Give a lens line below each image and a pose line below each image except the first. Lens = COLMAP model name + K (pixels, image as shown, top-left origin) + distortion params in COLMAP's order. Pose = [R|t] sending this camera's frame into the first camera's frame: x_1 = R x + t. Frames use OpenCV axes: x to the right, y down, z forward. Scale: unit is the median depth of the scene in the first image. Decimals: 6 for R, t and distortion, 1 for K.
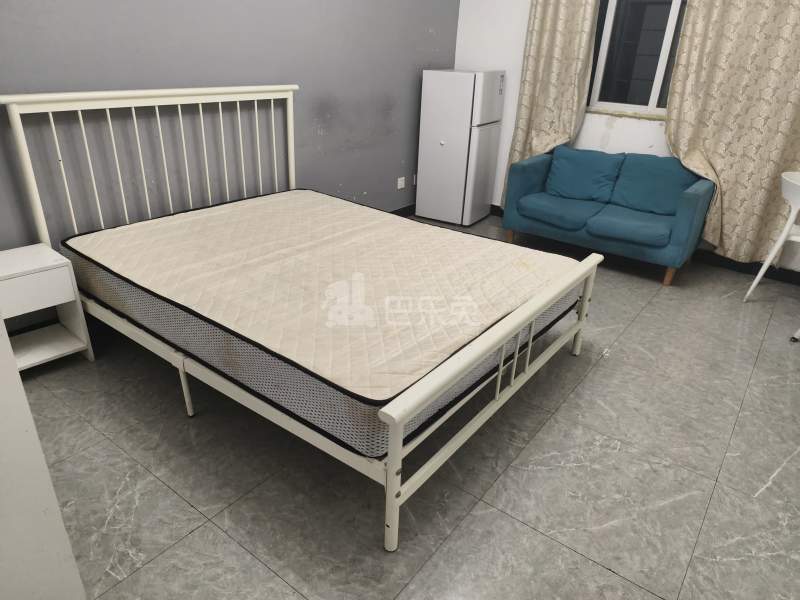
lens RADIAL K [[543.9, 0, 400.0], [0, 543.9, 300.0], [0, 0, 1]] dist [0.028737, -0.028584]
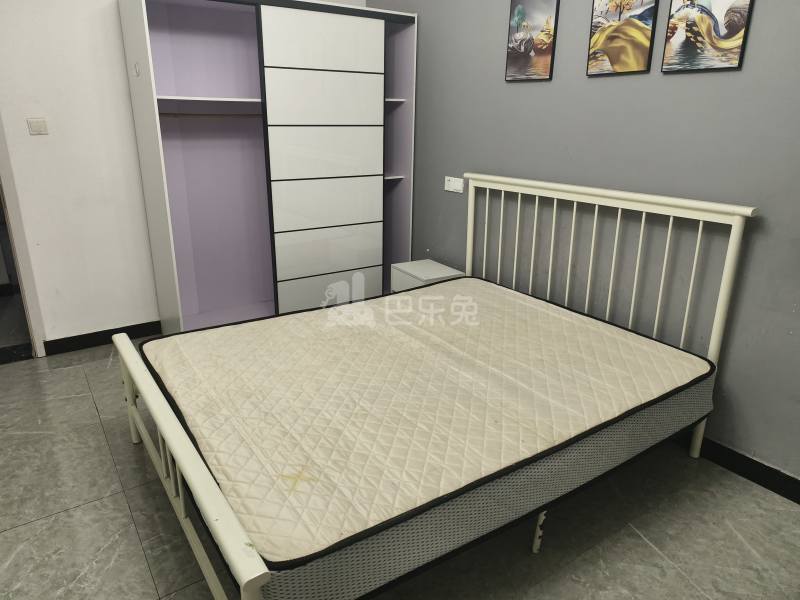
lens RADIAL K [[542.9, 0, 397.5], [0, 542.9, 291.1], [0, 0, 1]] dist [0.029245, -0.026057]
pose [[-0.304895, 0.247459, -0.919676, 0.478608], [-0.425403, 0.828584, 0.363980, -0.342485], [0.852098, 0.502208, -0.147361, 0.737707]]
